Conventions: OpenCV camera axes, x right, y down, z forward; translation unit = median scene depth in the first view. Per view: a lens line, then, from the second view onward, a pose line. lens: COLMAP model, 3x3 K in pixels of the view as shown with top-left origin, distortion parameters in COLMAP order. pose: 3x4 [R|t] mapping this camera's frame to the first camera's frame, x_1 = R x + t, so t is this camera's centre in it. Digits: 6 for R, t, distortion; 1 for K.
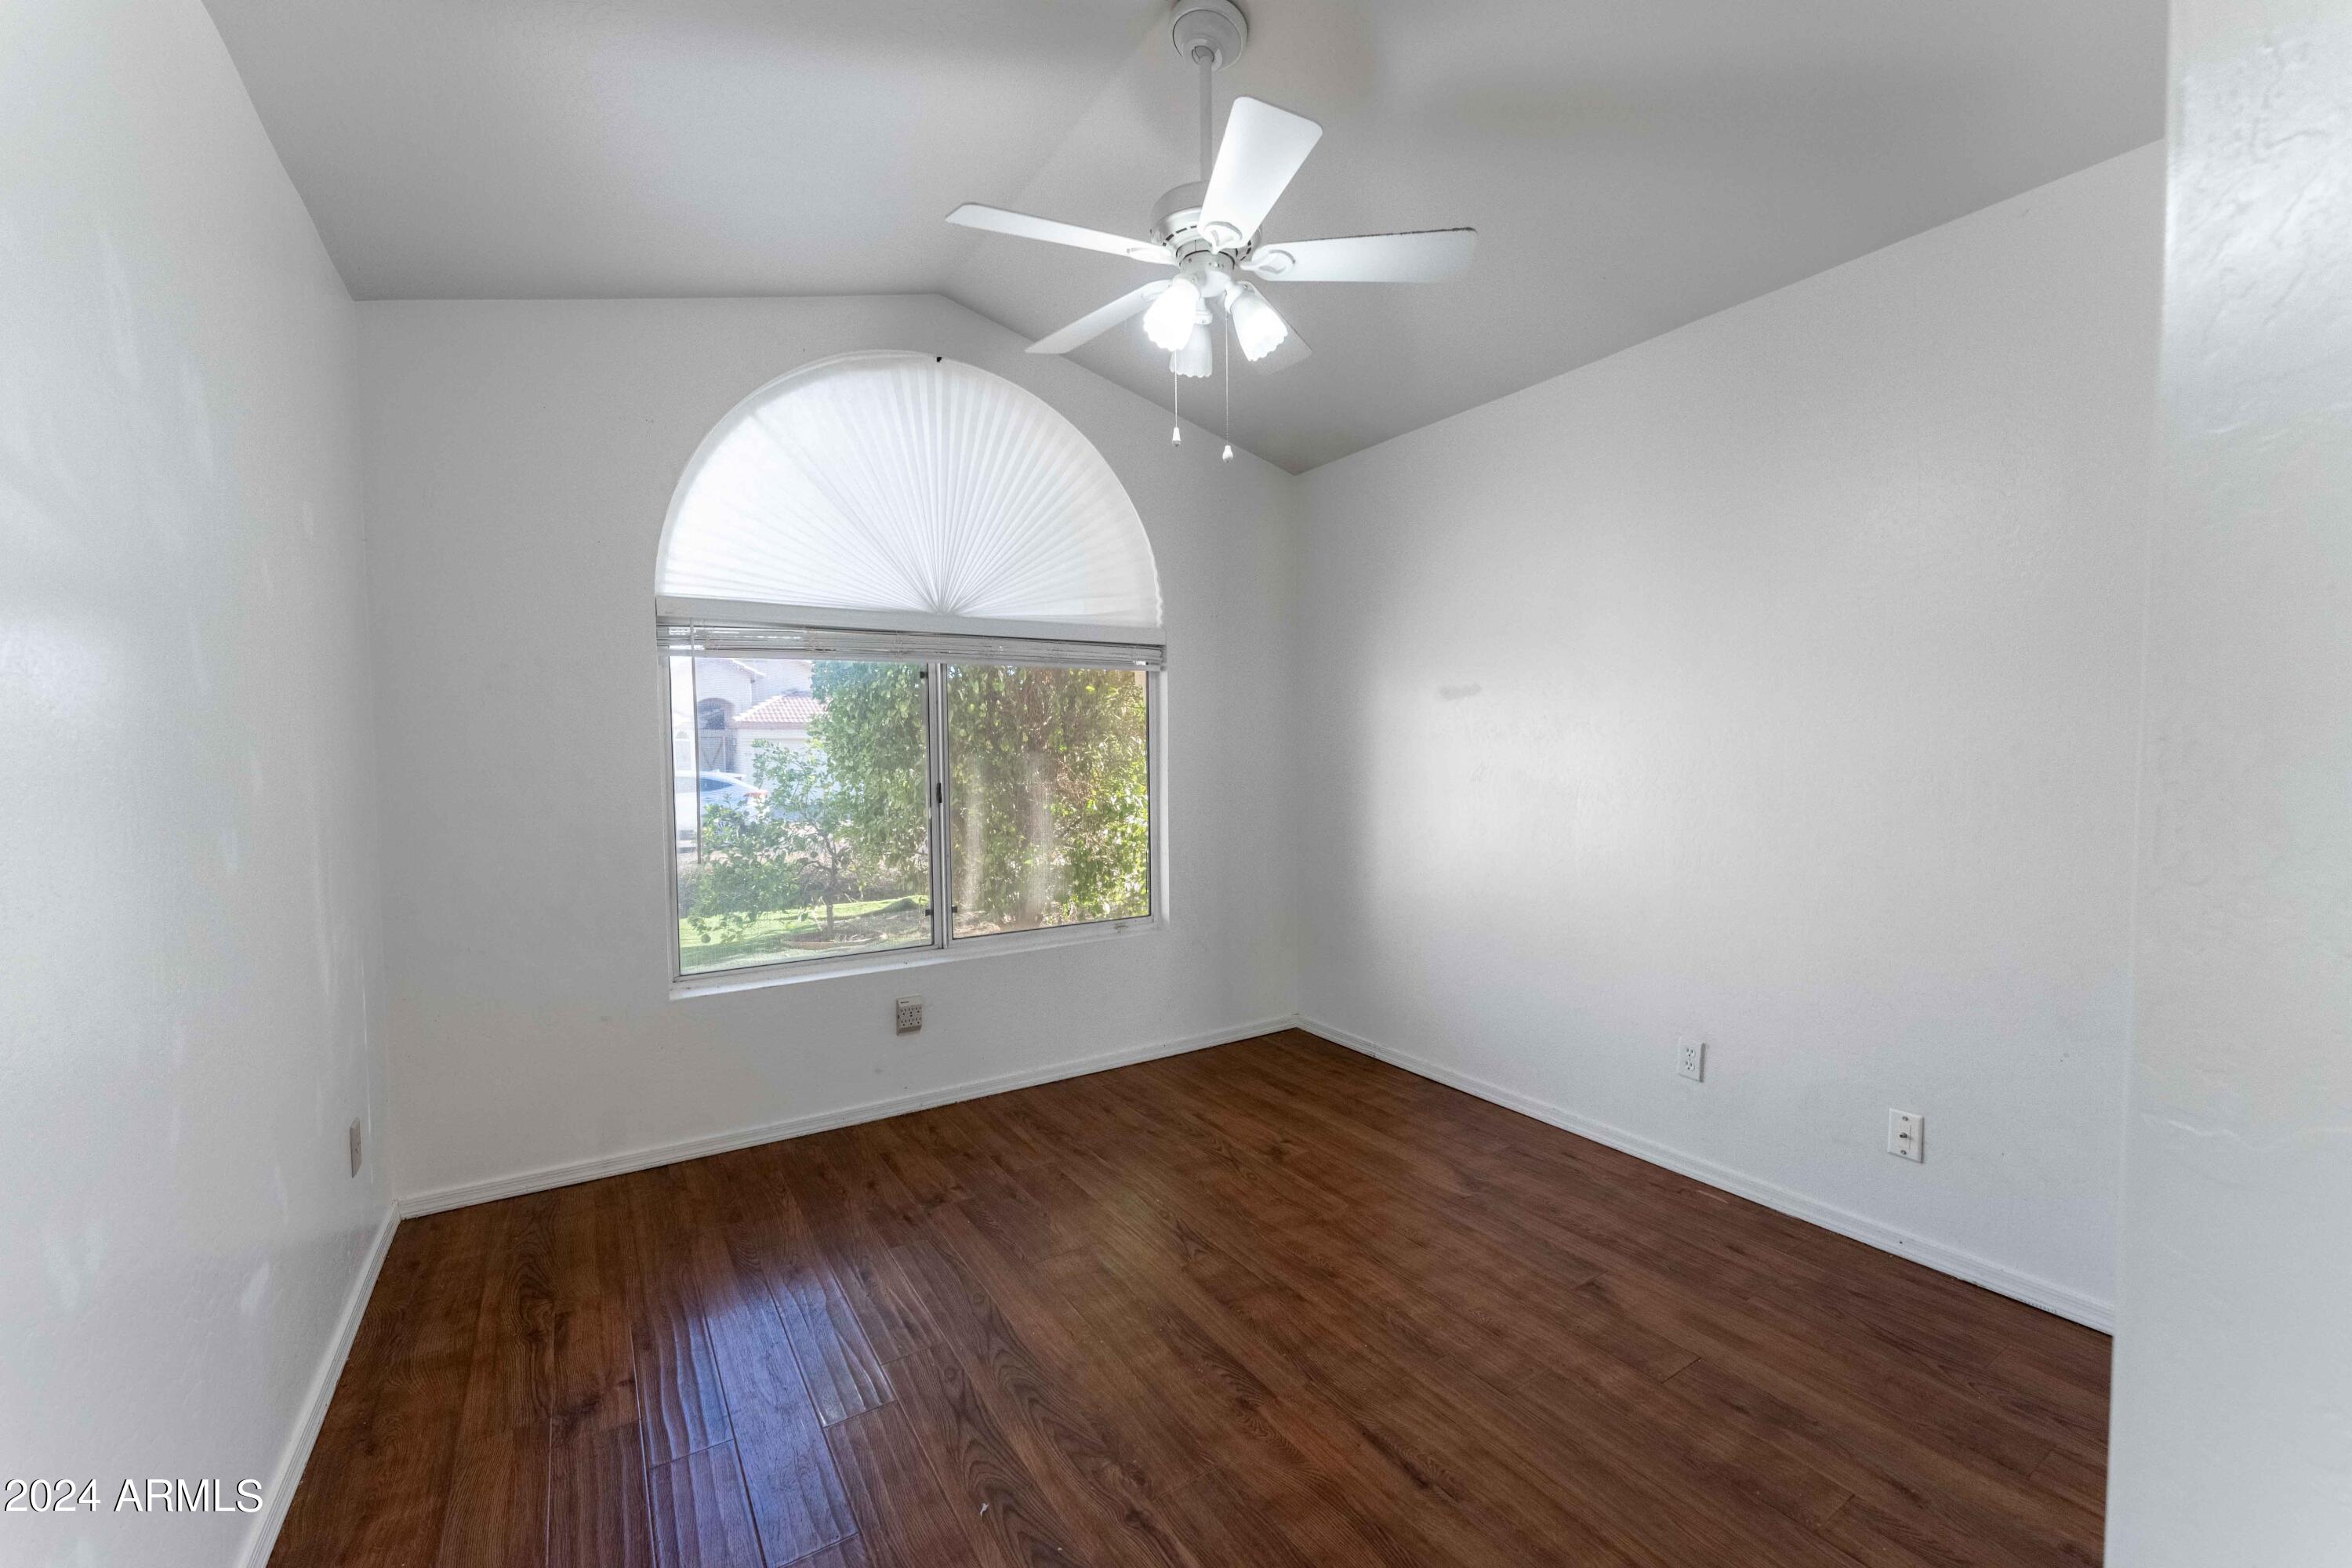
lens RADIAL K [[946.0, 0, 1184.3], [0, 946.0, 788.0], [0, 0, 1]] dist [-0.000159, -0.000570]
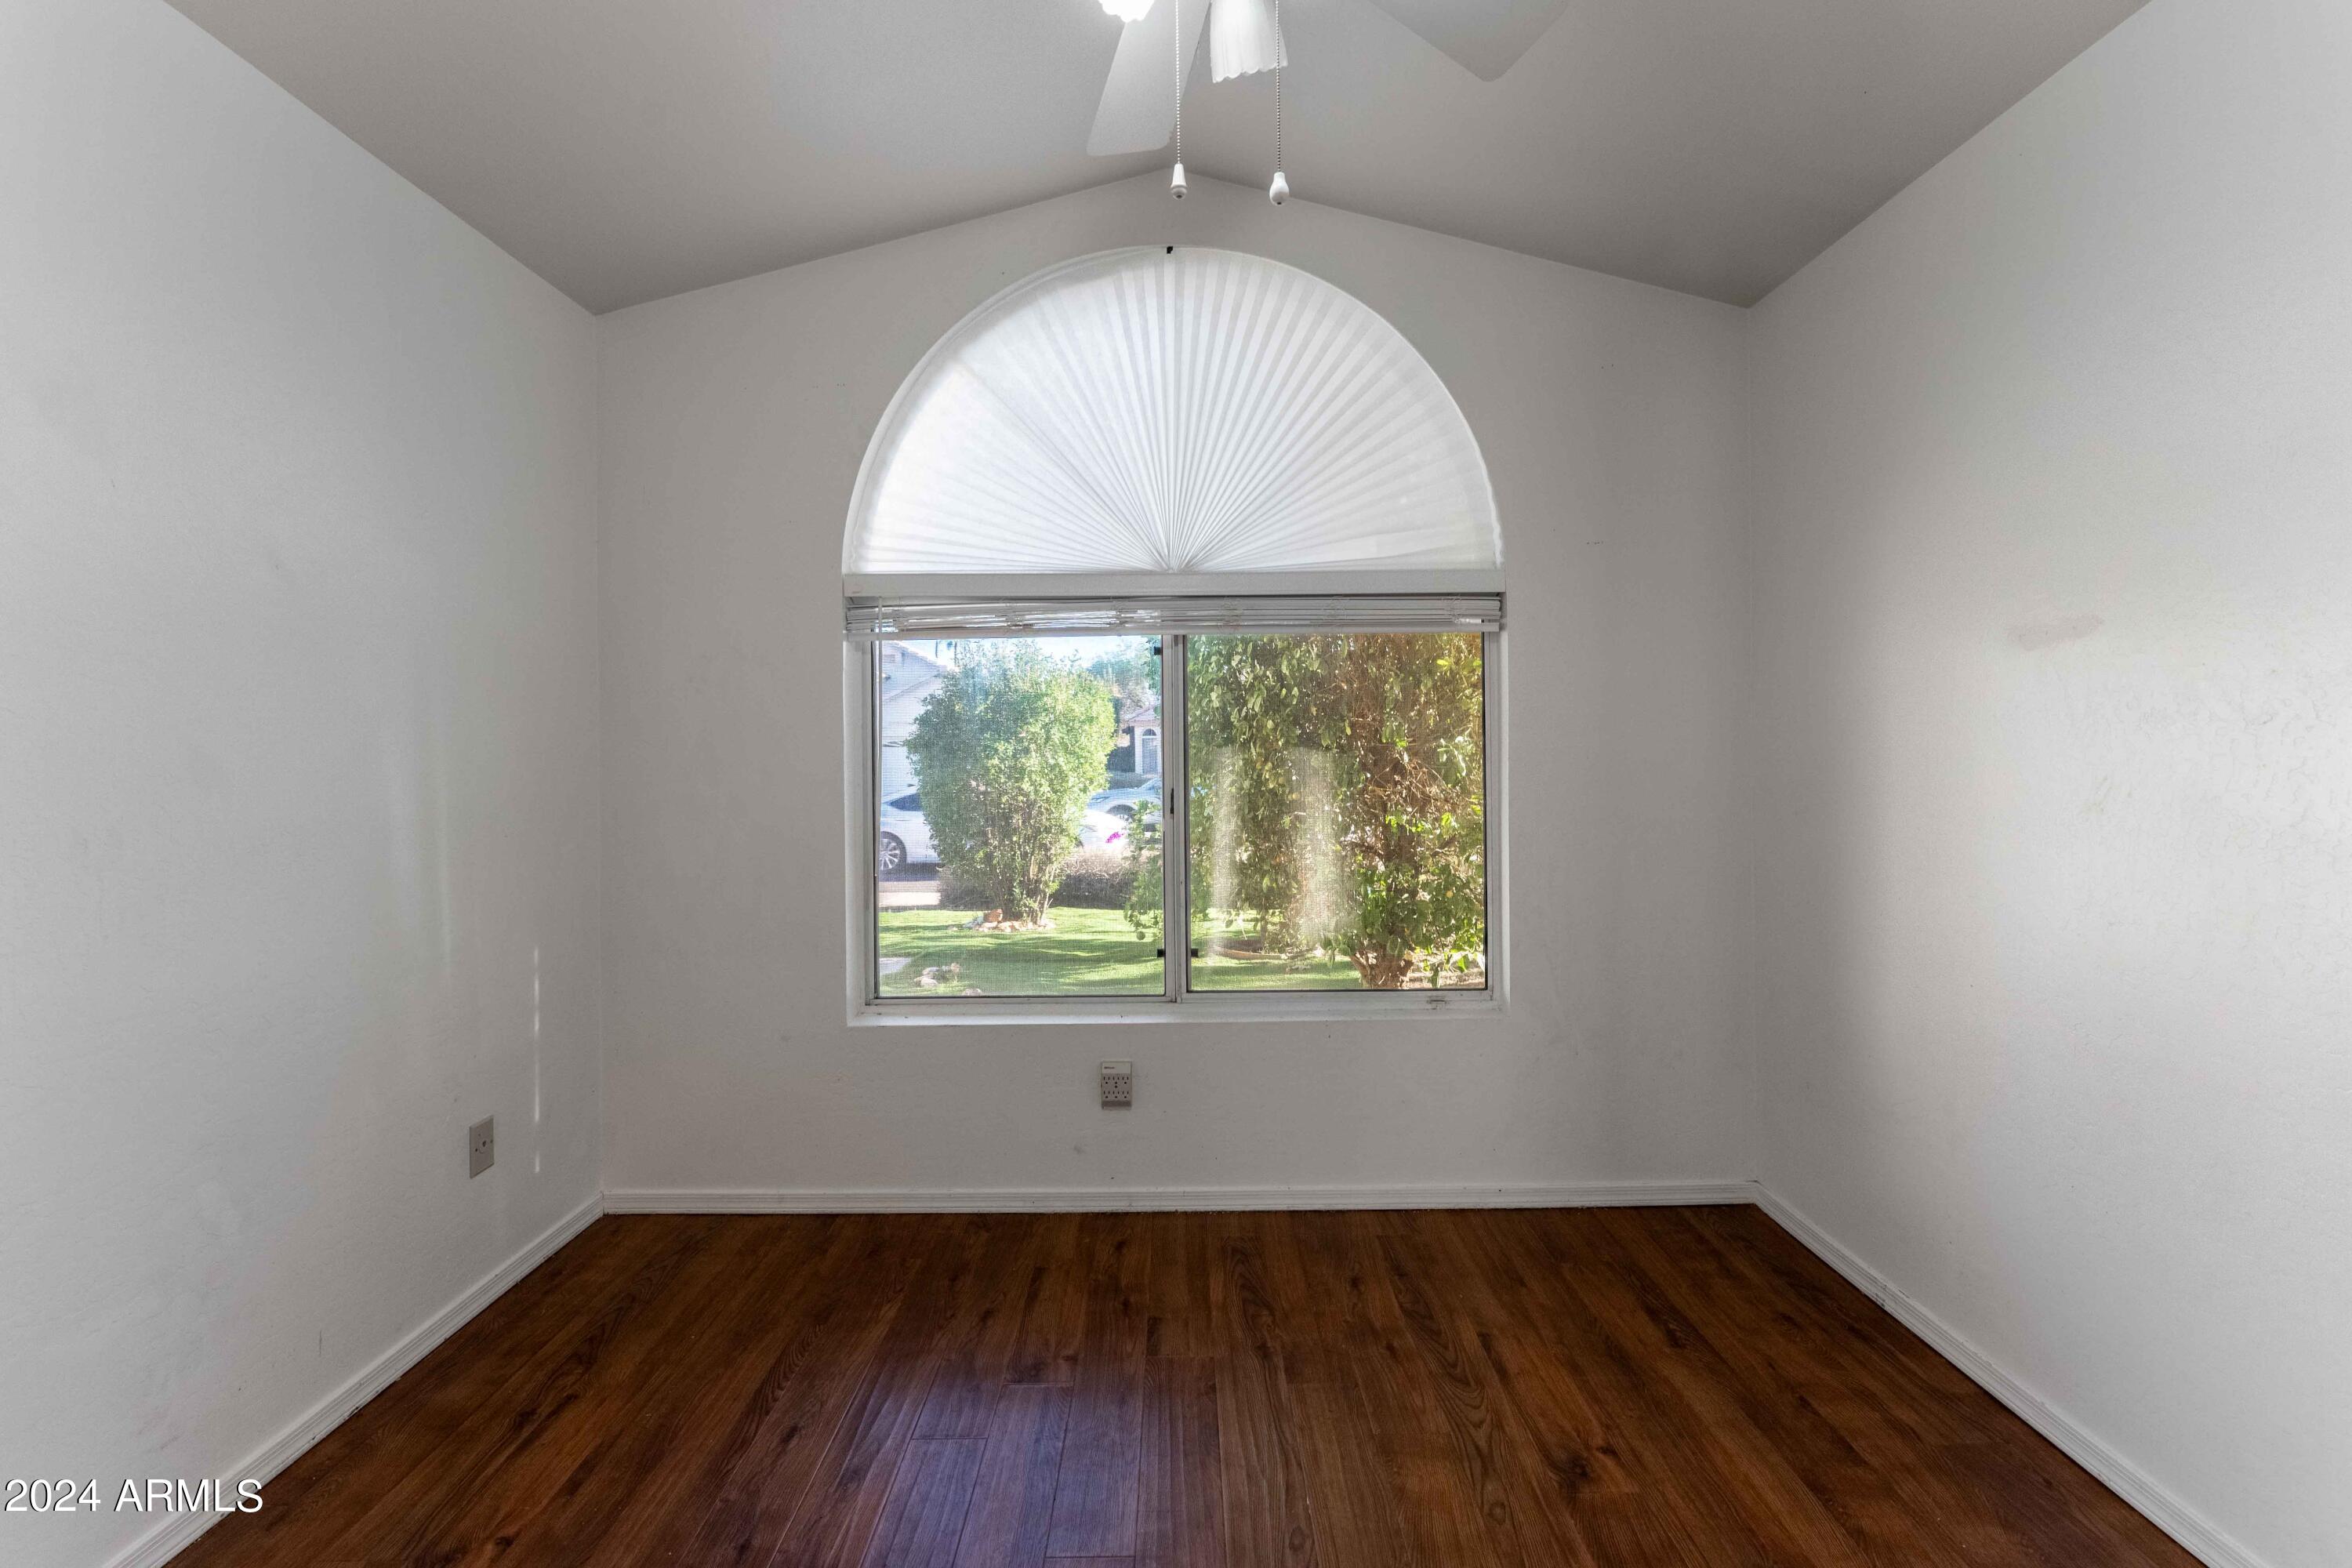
lens RADIAL K [[975.6, 0, 1196.7], [0, 975.6, 748.1], [0, 0, 1]] dist [0.000707, -0.000022]
pose [[0.843368, 0.004255, -0.537319, 0.209323], [-0.024531, 0.999231, -0.030590, -0.016056], [0.536776, 0.038979, 0.842824, 0.368358]]
